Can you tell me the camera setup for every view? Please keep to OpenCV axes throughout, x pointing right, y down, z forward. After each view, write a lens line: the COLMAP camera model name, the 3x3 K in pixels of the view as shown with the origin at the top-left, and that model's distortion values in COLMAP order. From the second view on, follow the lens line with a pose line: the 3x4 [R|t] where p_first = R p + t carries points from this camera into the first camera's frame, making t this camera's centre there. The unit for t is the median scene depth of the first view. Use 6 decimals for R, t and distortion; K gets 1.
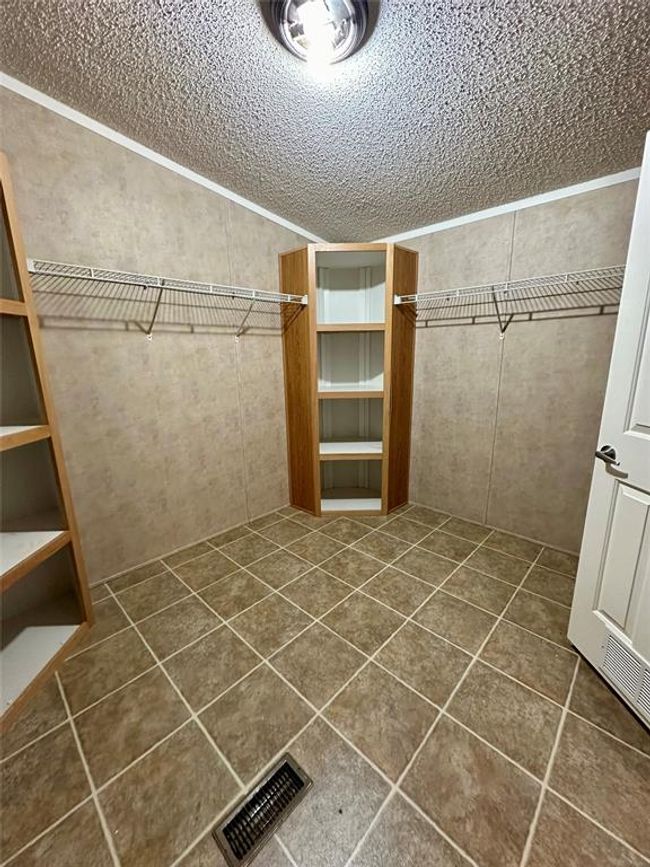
lens RADIAL K [[350.1, 0, 323.5], [0, 350.1, 408.1], [0, 0, 1]] dist [0.001005, 0.000221]
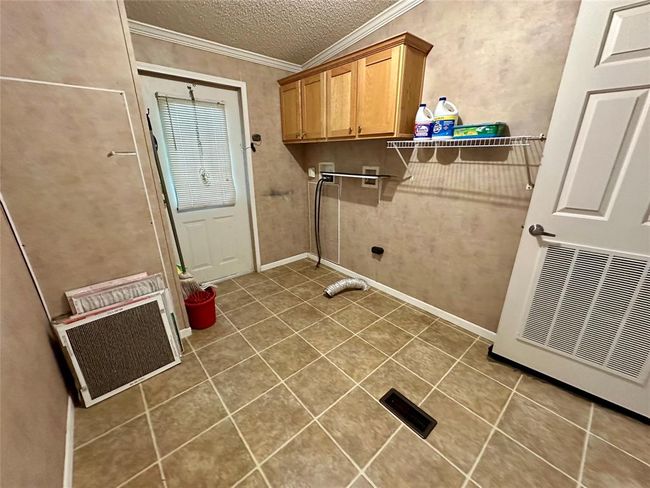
lens RADIAL K [[259.6, 0, 325.0], [0, 259.6, 244.0], [0, 0, 1]] dist [-0.000247, -0.000076]
pose [[0.086384, -0.309169, 0.947076, -0.695438], [0.151140, 0.943693, 0.294279, -0.089987], [-0.984731, 0.117720, 0.128247, 0.658754]]
